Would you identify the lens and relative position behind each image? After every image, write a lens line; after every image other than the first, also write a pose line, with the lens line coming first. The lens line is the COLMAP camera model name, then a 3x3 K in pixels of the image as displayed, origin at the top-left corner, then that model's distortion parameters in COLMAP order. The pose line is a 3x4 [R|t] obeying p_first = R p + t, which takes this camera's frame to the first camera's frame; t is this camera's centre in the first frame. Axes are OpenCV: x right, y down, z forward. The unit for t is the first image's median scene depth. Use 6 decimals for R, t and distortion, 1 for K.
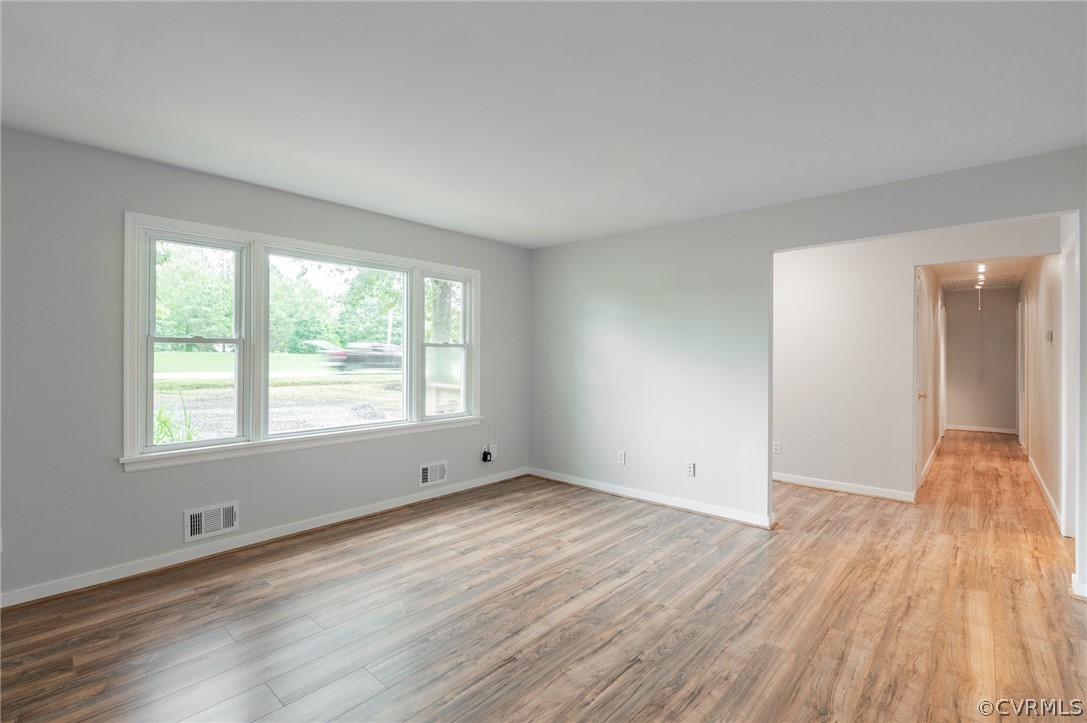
lens RADIAL K [[486.9, 0, 535.1], [0, 486.9, 360.6], [0, 0, 1]] dist [-0.005253, -0.000872]
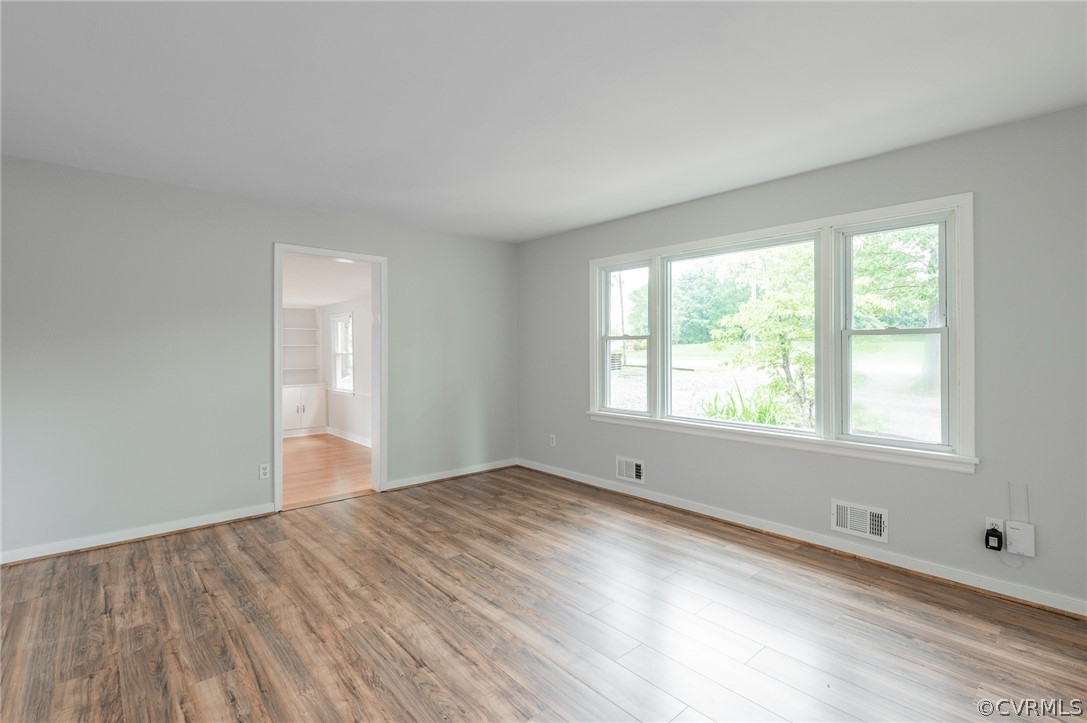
lens RADIAL K [[497.3, 0, 518.8], [0, 497.3, 350.0], [0, 0, 1]] dist [-0.004849, -0.001452]
pose [[-0.114774, -0.000033, -0.993392, 0.741148], [-0.010963, 0.999939, 0.001233, -0.004498], [0.993331, 0.011032, -0.114768, 0.828937]]
